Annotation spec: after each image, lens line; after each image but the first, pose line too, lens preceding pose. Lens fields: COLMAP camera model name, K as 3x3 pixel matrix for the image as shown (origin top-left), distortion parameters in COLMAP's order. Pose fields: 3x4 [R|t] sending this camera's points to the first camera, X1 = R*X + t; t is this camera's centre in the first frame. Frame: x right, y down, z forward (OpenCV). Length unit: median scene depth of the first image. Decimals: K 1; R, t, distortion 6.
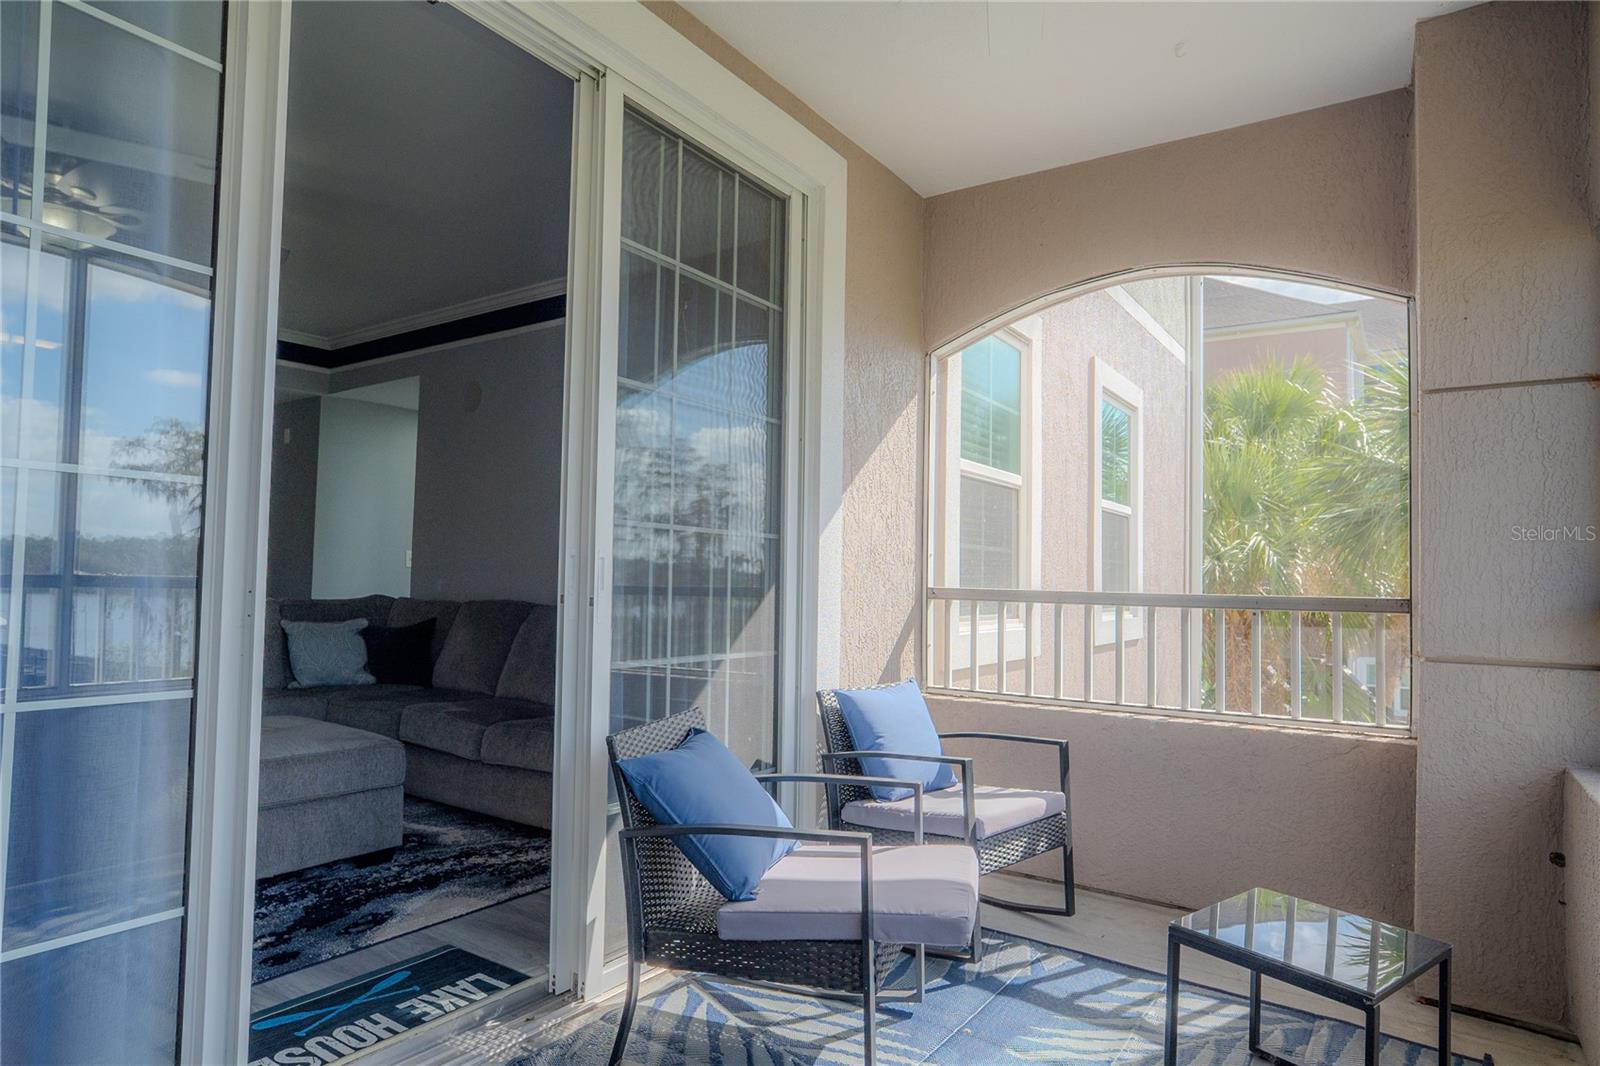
lens RADIAL K [[925.7, 0, 788.6], [0, 925.7, 532.5], [0, 0, 1]] dist [-0.036166, 0.024071]
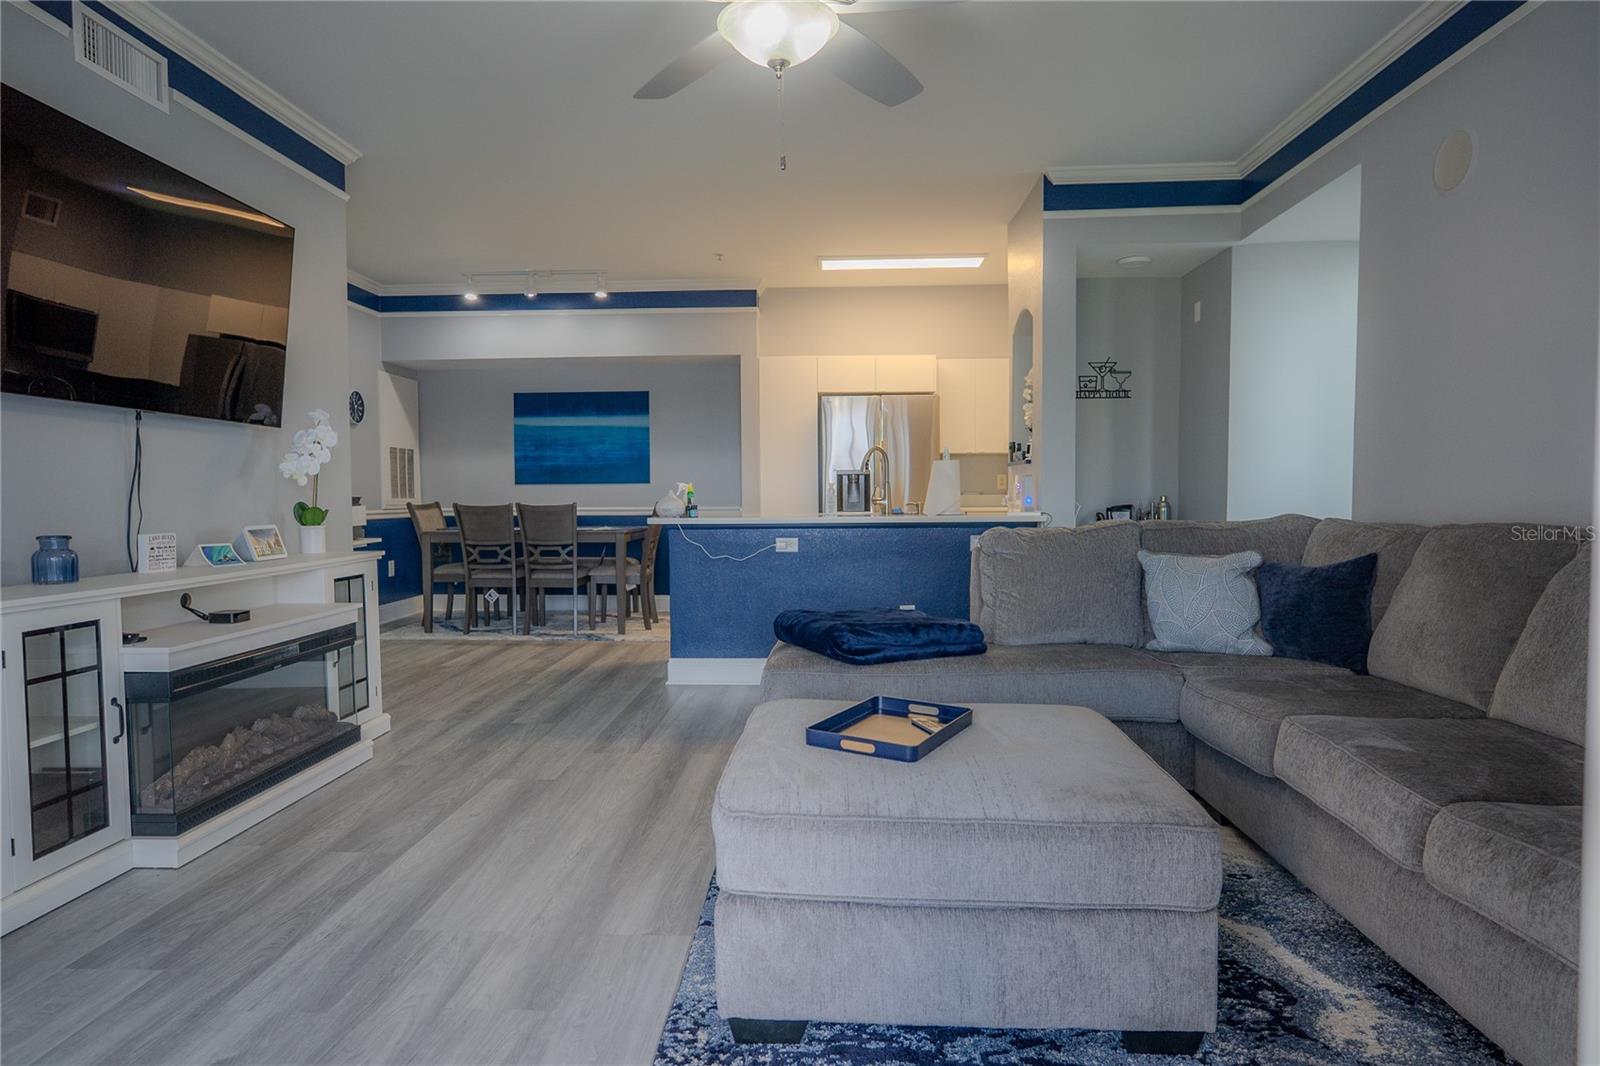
lens RADIAL K [[925.7, 0, 798.3], [0, 925.7, 539.2], [0, 0, 1]] dist [-0.036166, 0.024071]
pose [[0.539930, 0.020778, -0.841453, -0.097059], [0.058589, 0.996343, 0.062198, 0.027032], [0.839668, -0.082883, 0.536738, 0.398072]]
